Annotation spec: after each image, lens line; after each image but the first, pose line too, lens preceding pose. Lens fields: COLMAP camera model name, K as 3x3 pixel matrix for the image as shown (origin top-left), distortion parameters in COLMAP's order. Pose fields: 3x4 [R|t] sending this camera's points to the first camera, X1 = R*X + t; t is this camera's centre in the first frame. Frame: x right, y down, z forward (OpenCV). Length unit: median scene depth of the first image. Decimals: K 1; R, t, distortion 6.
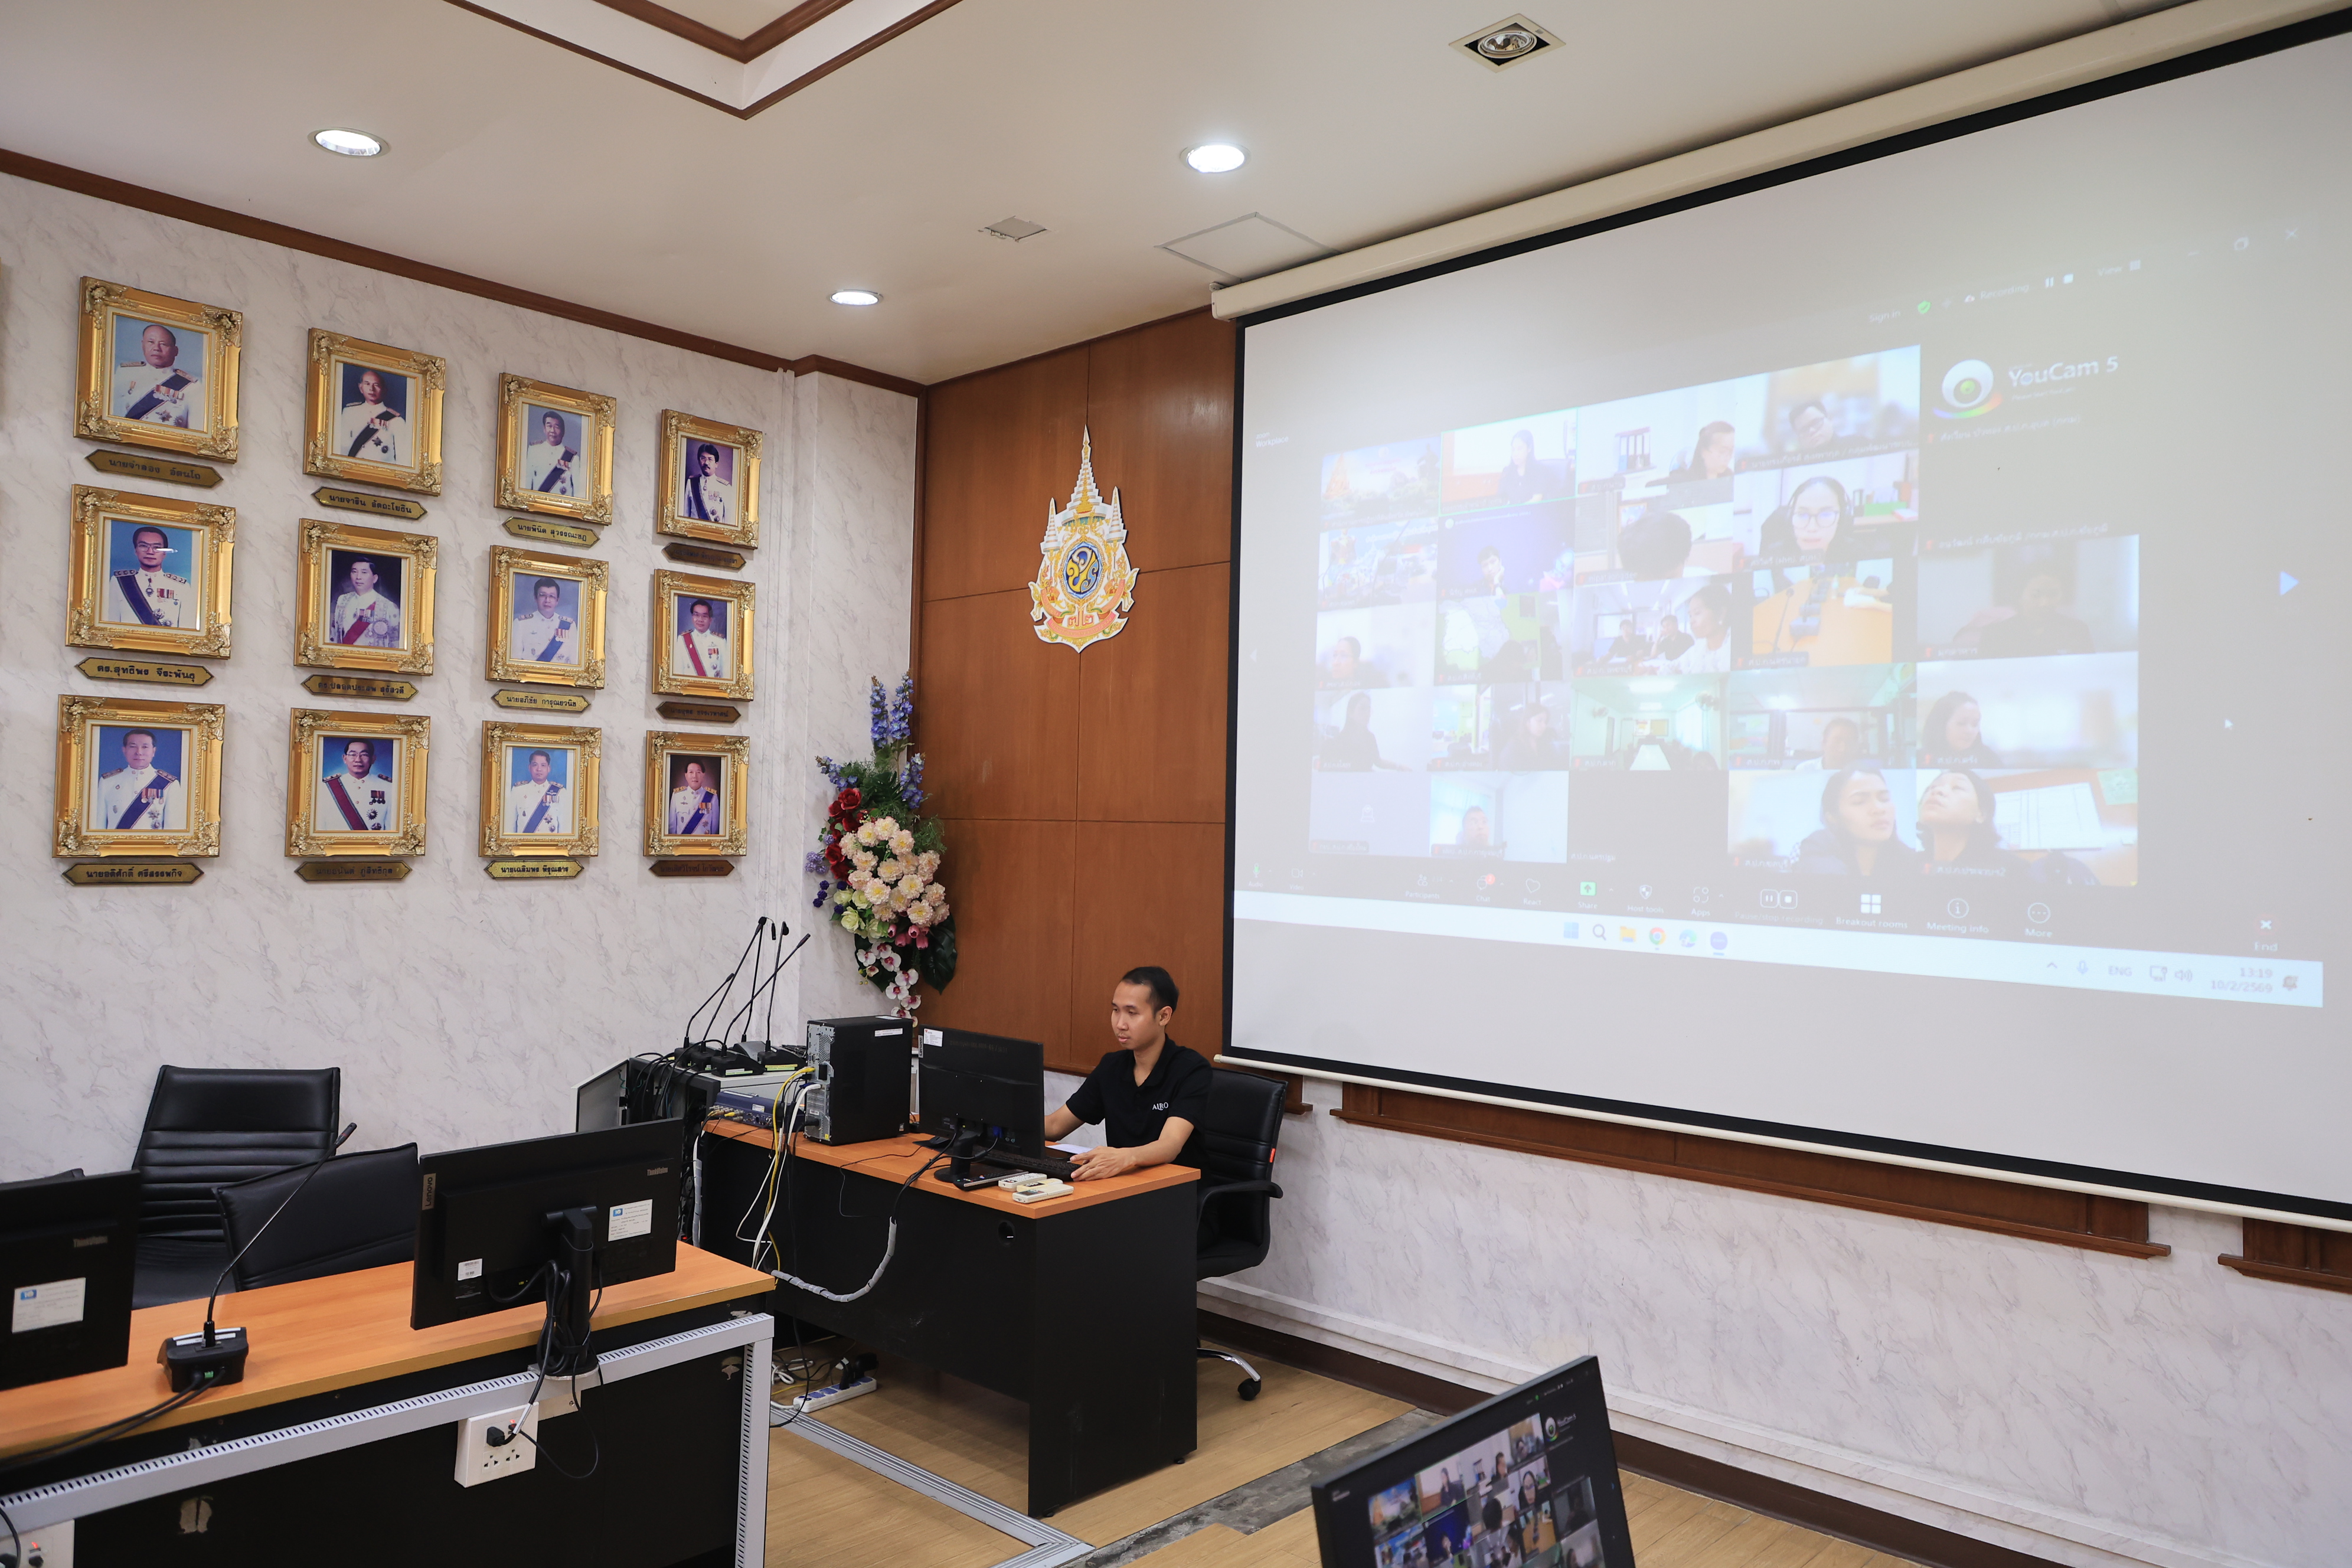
lens RADIAL K [[1597.1, 0, 1176.0], [0, 1597.1, 784.0], [0, 0, 1]] dist [0.015792, 0.000345]
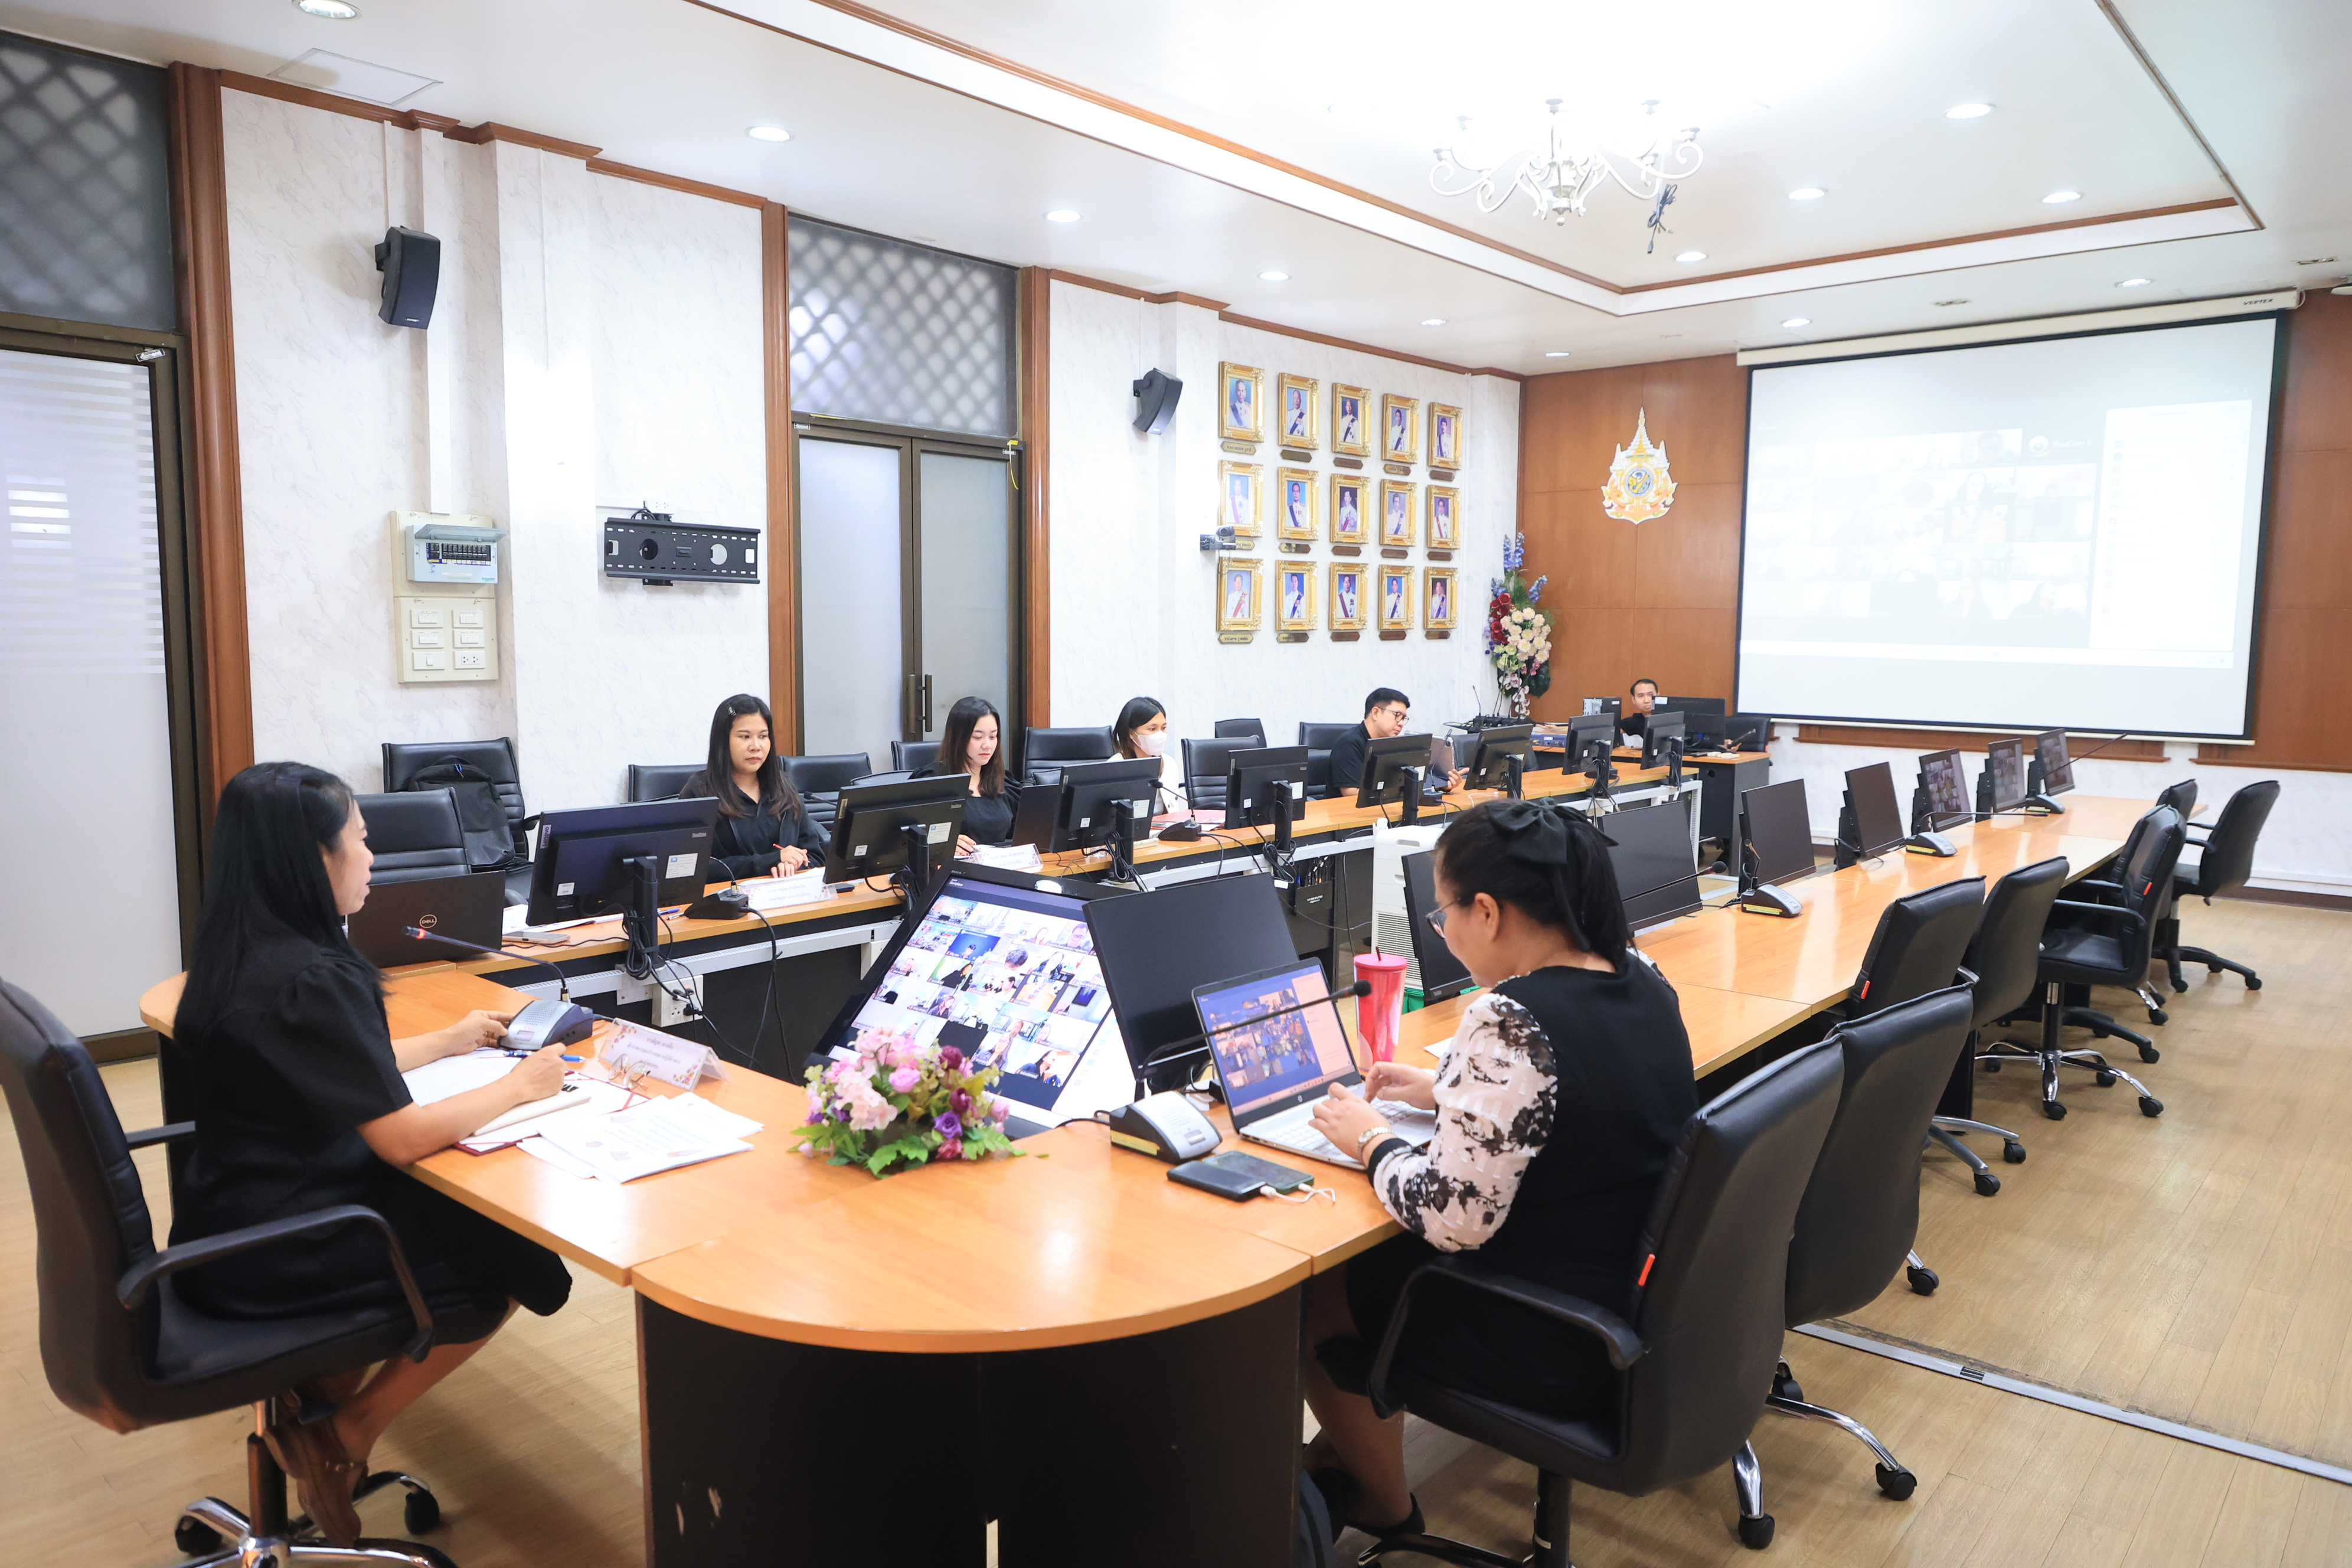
lens RADIAL K [[1564.0, 0, 1170.9], [0, 1564.0, 773.0], [0, 0, 1]] dist [0.004269, 0.002165]
pose [[0.999556, -0.016900, 0.024536, -0.769063], [0.013642, 0.991762, 0.127362, -0.033552], [-0.026486, -0.126971, 0.991553, -1.068284]]
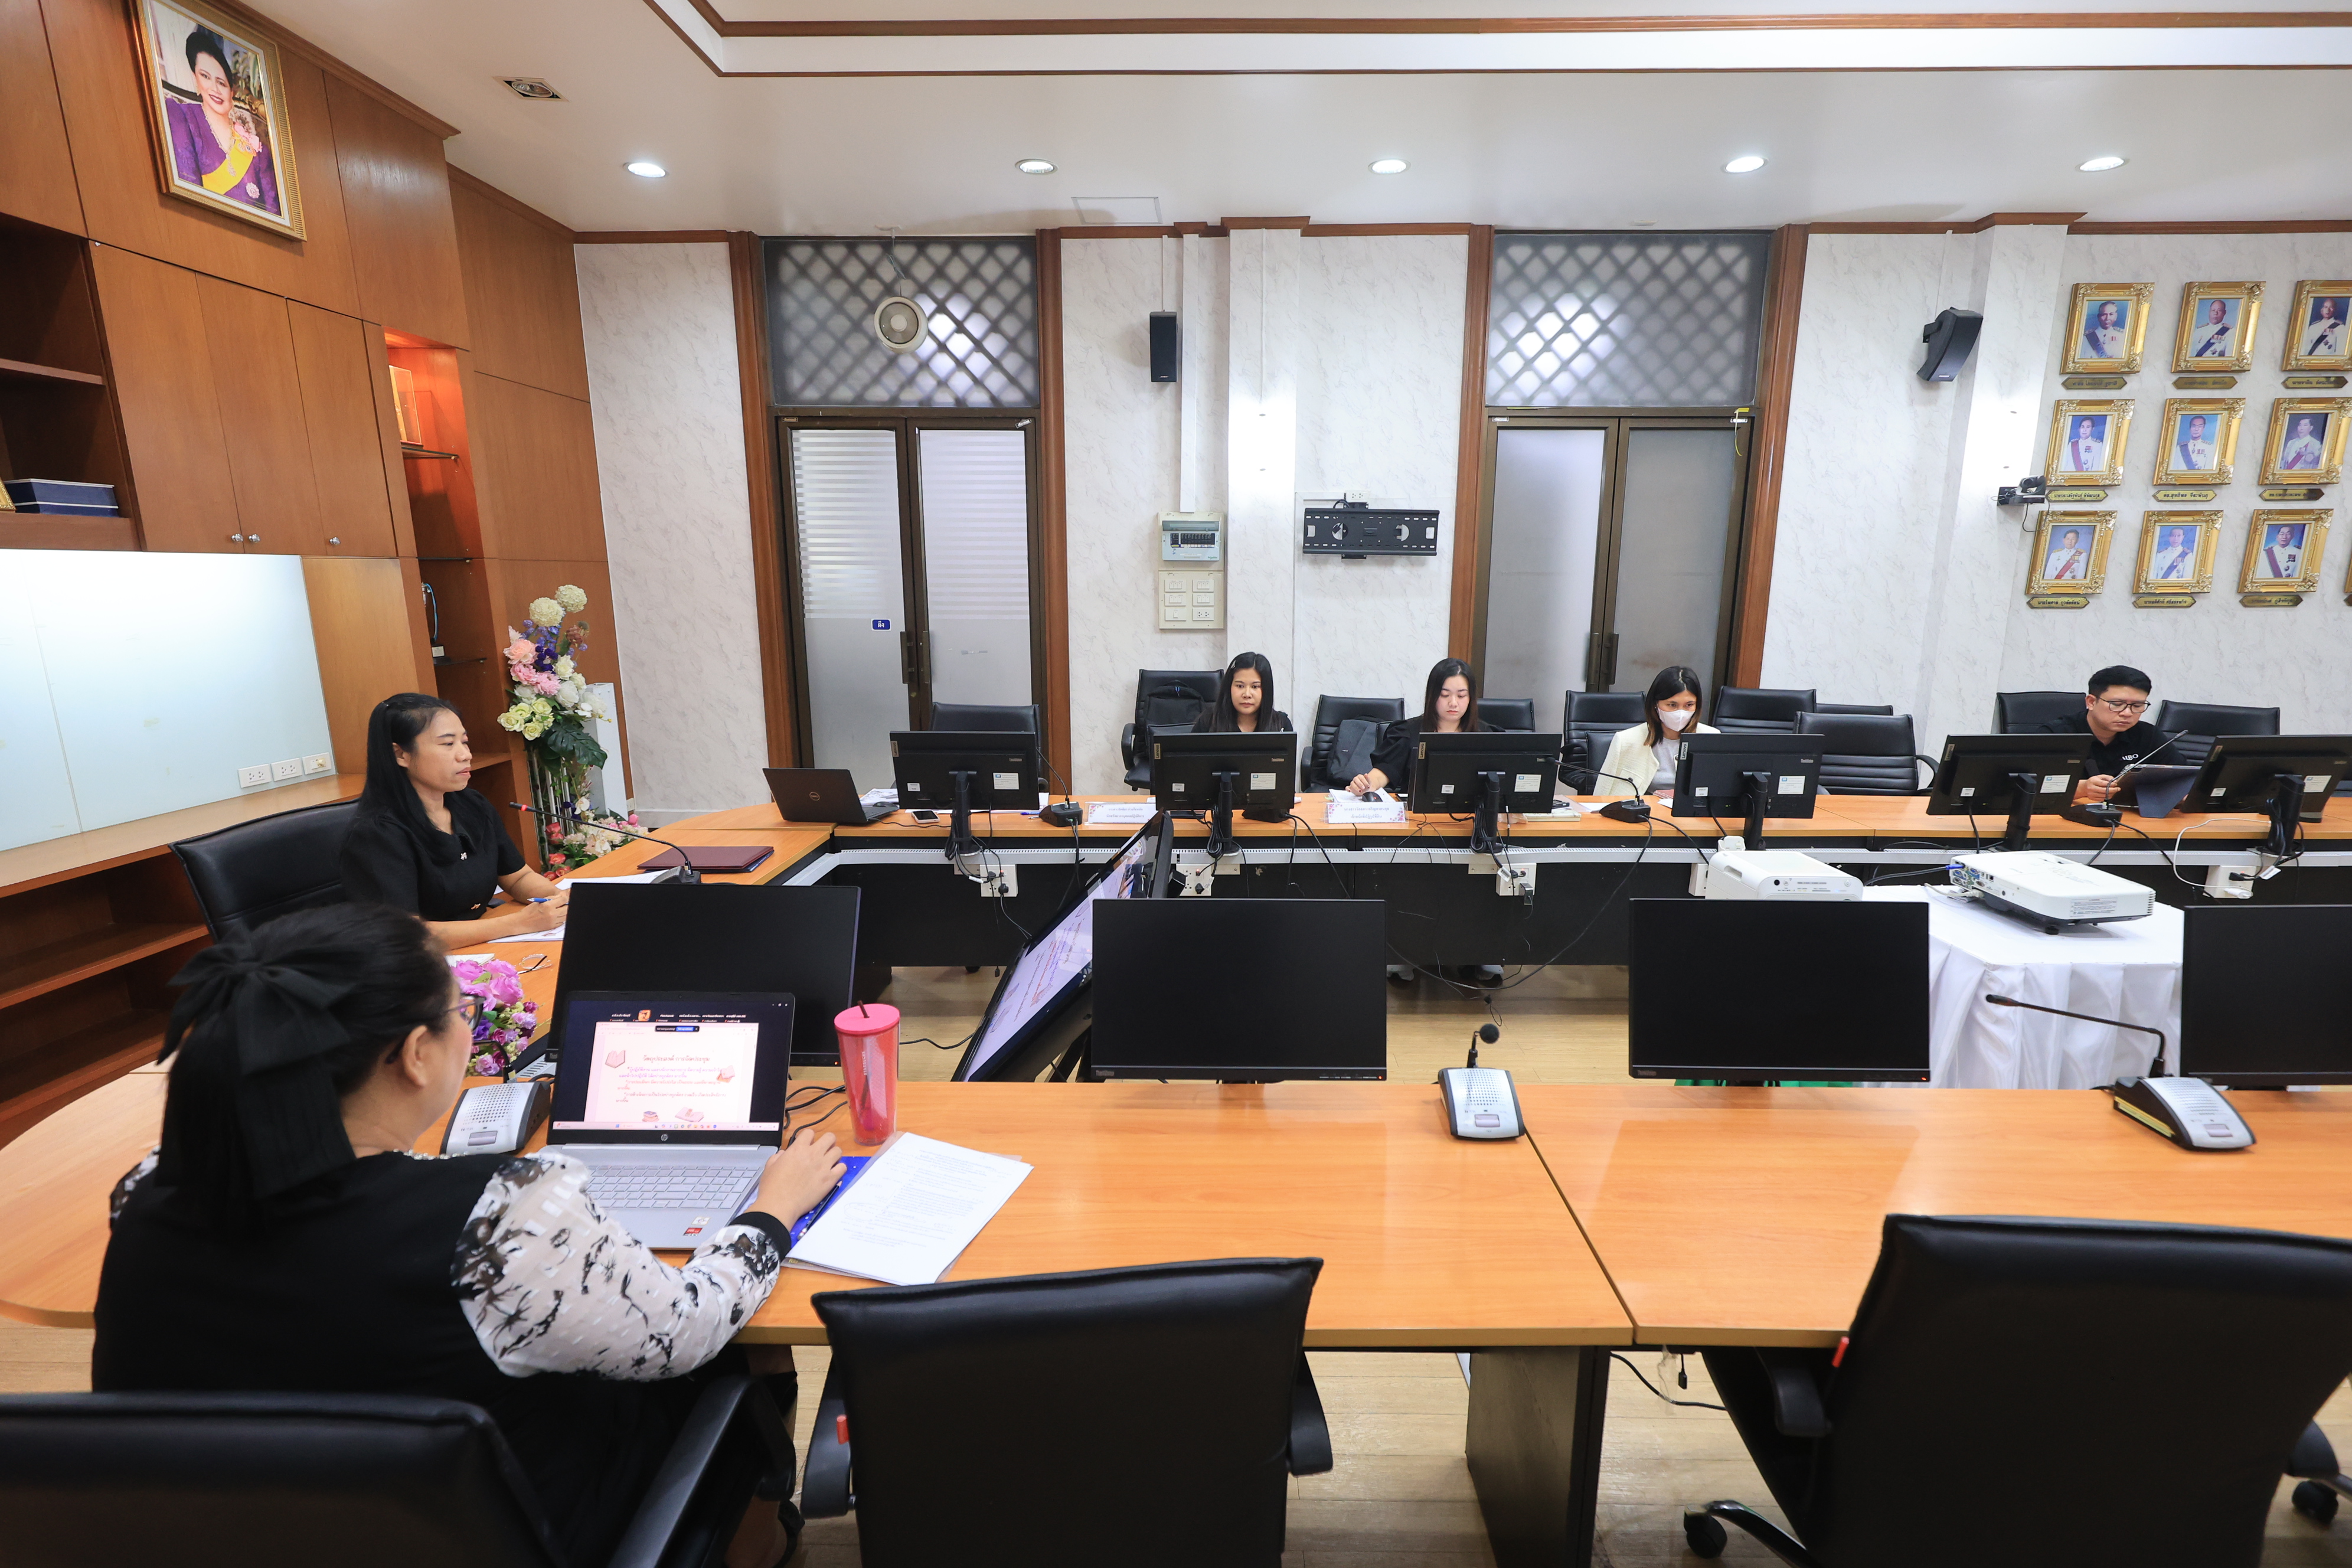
lens RADIAL K [[1047.4, 0, 1194.2], [0, 1047.4, 790.5], [0, 0, 1]] dist [-0.000077, 0.000851]
pose [[0.669926, 0.127550, -0.731389, -0.415639], [0.036809, 0.978214, 0.204310, -0.021186], [0.741515, -0.163794, 0.650636, -0.659610]]
